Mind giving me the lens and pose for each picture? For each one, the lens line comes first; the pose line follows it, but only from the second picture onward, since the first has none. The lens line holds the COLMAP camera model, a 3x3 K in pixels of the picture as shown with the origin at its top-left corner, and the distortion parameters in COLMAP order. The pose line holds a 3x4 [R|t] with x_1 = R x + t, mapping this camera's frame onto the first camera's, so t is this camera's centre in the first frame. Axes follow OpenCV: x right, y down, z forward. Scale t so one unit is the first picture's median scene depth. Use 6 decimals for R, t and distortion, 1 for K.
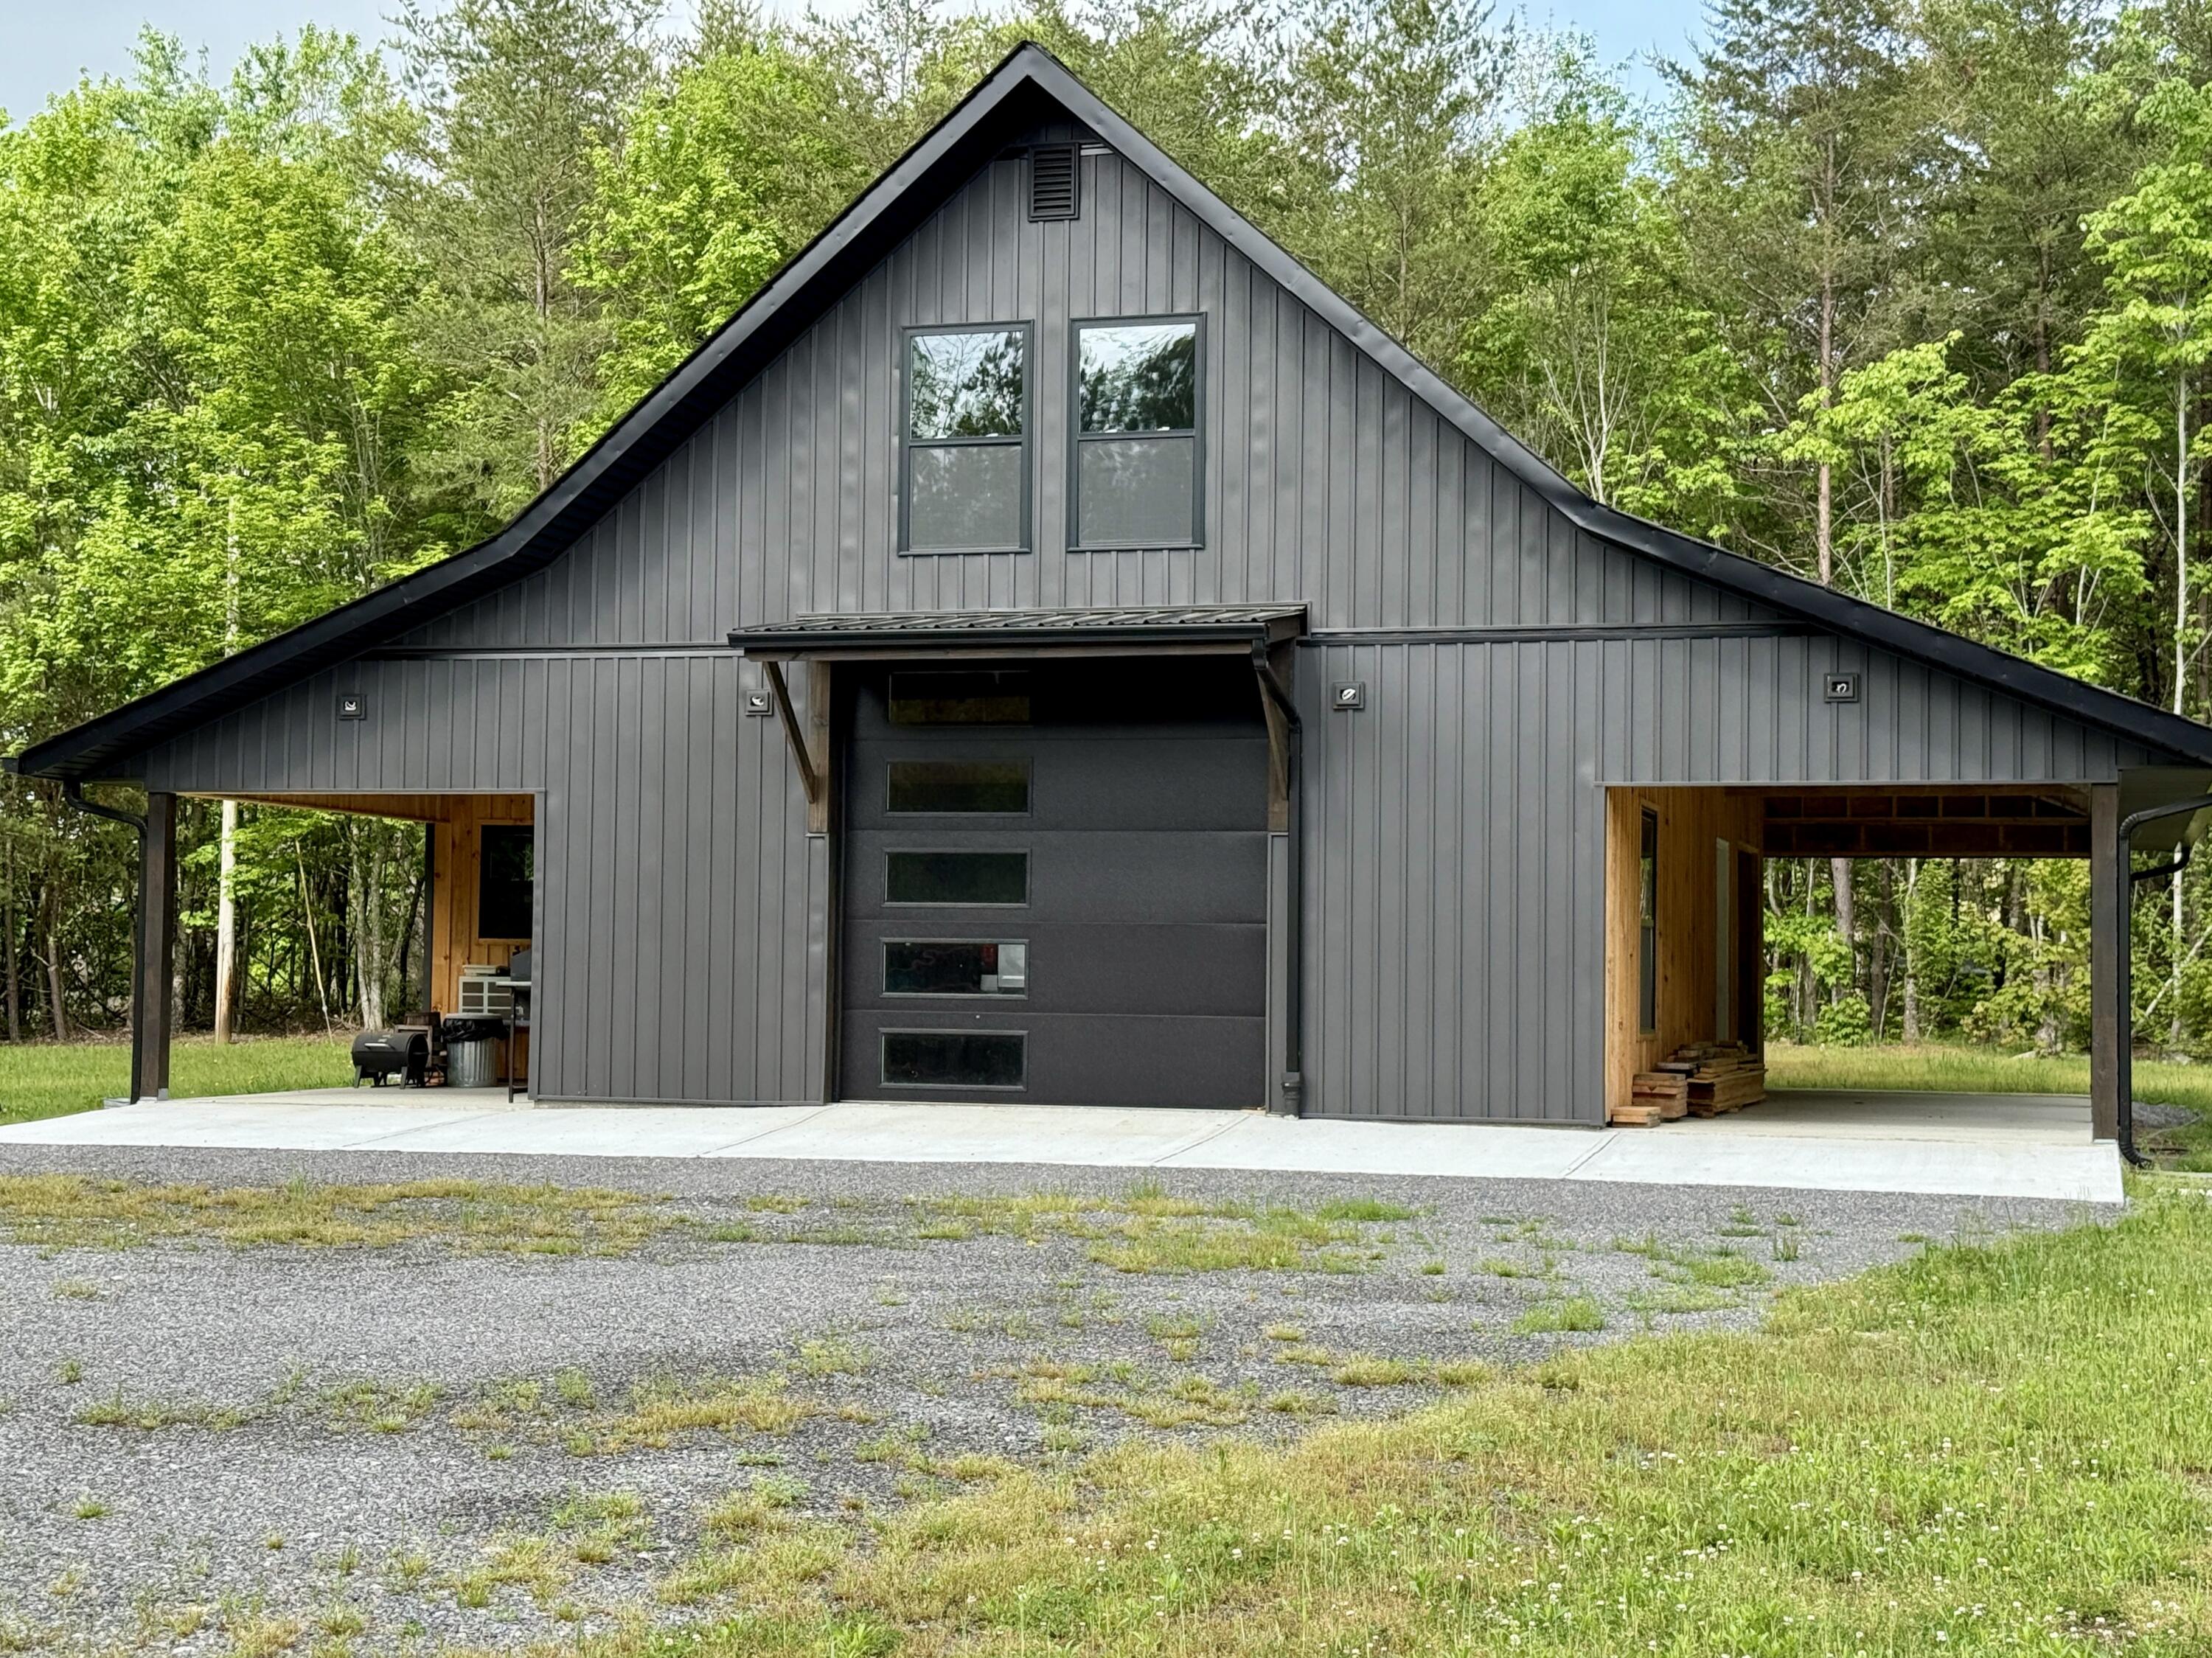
lens RADIAL K [[3266.6, 0, 1104.8], [0, 3266.6, 829.8], [0, 0, 1]] dist [0.040463, 0.000000]
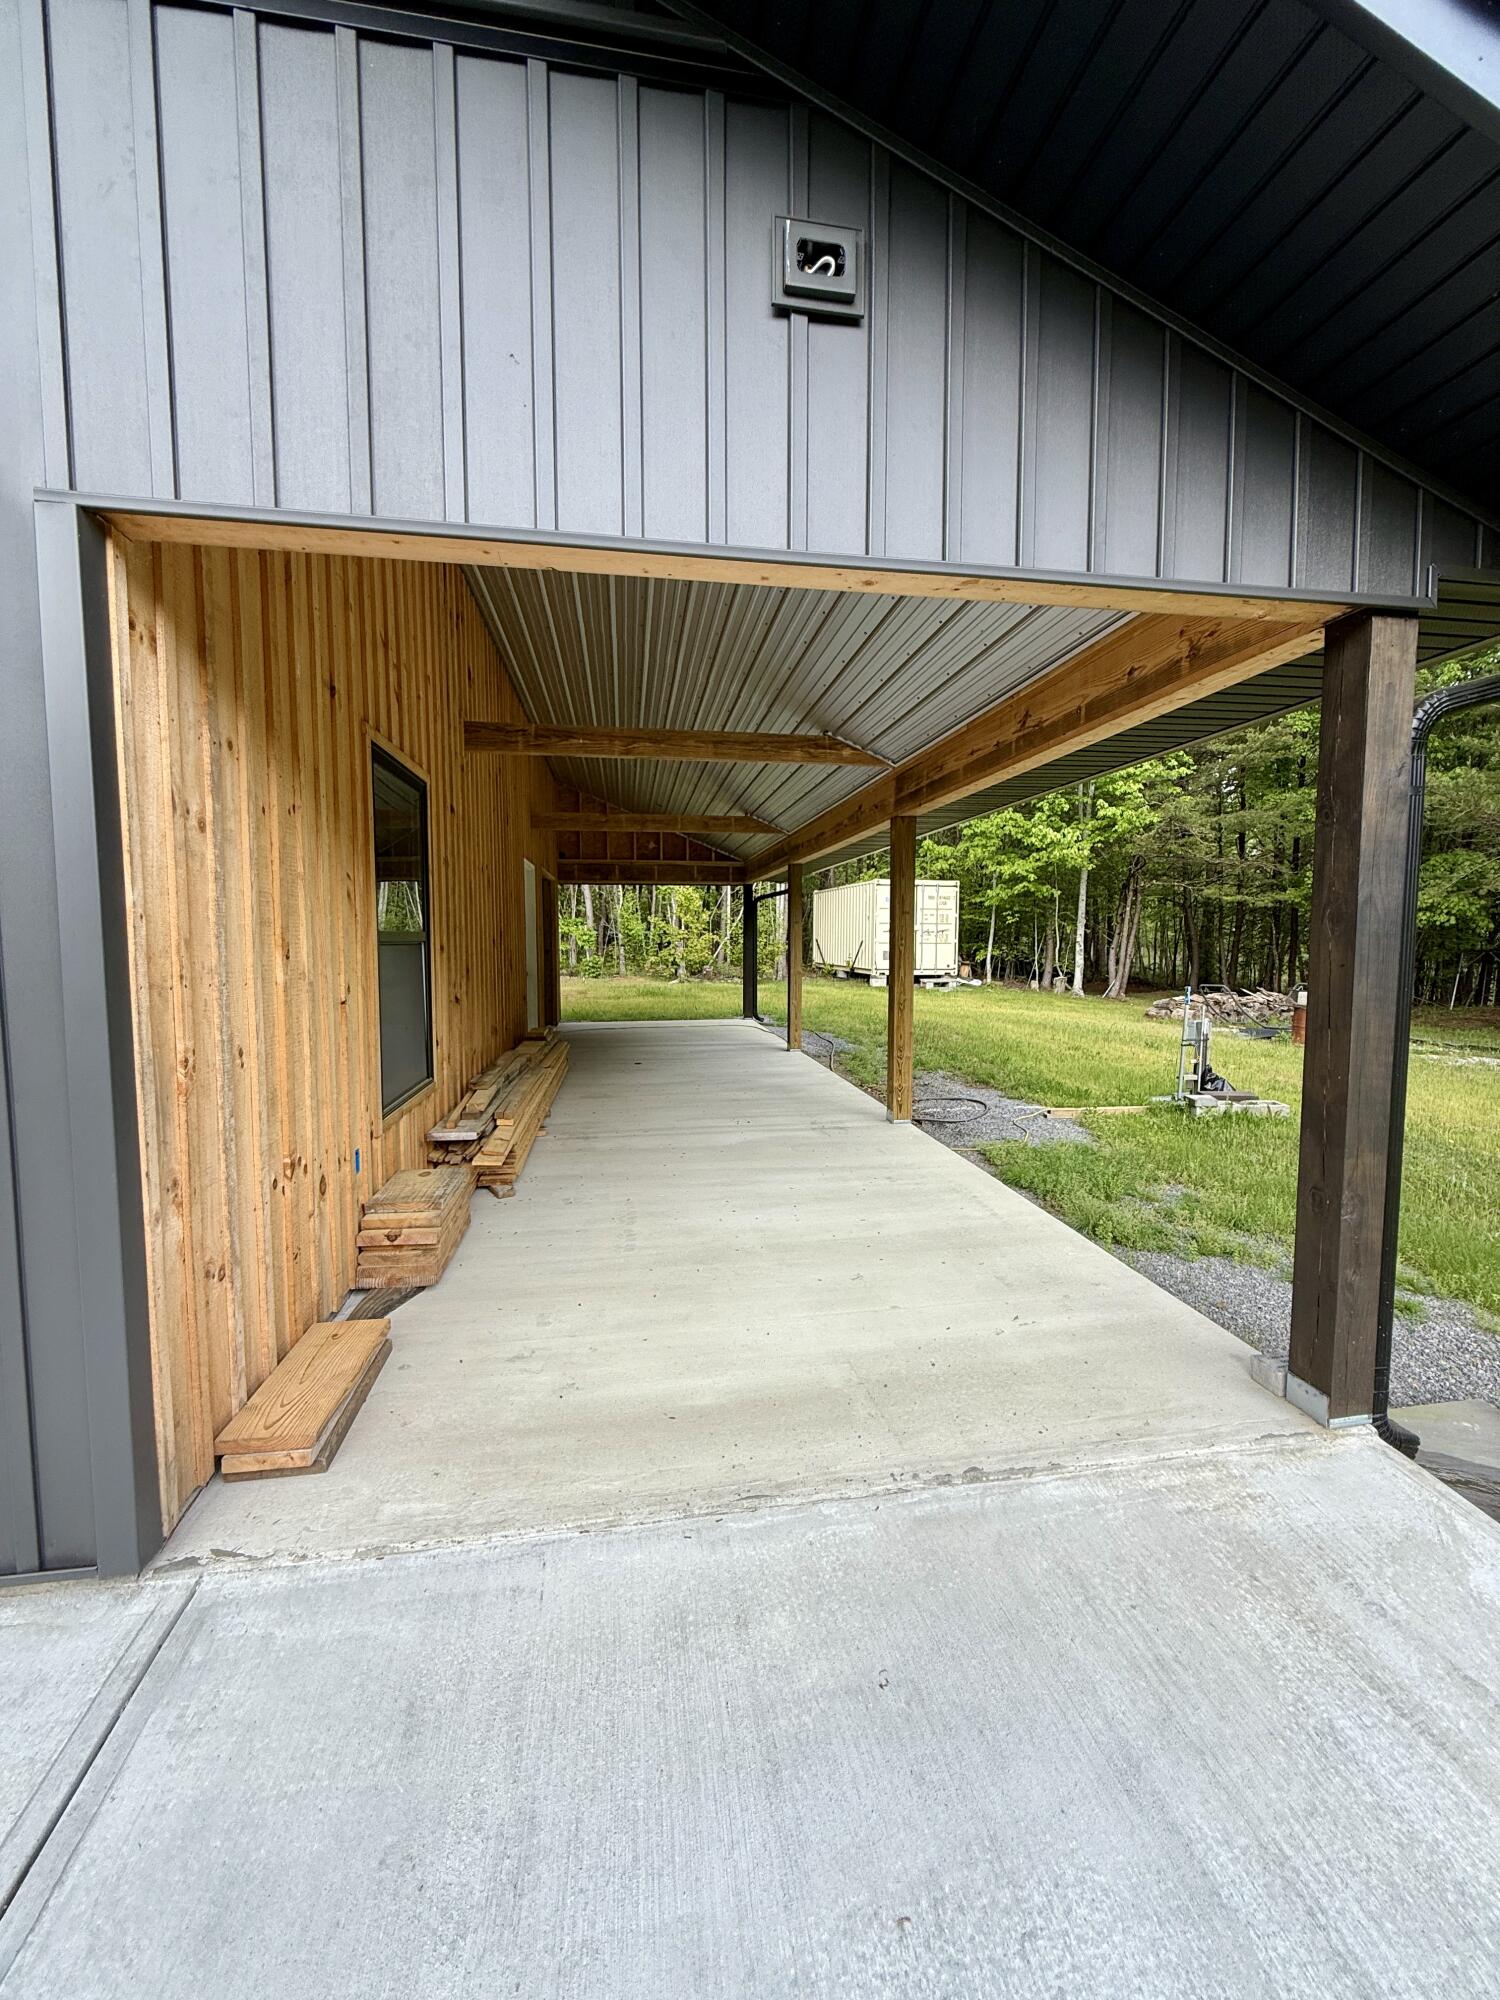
lens RADIAL K [[798.2, 0, 746.6], [0, 798.2, 994.7], [0, 0, 1]] dist [-0.001537, 0.000014]
pose [[0.904889, -0.046676, 0.423081, 0.094168], [-0.005714, 0.992548, 0.121722, 0.011695], [-0.425610, -0.112562, 0.897879, 0.484474]]
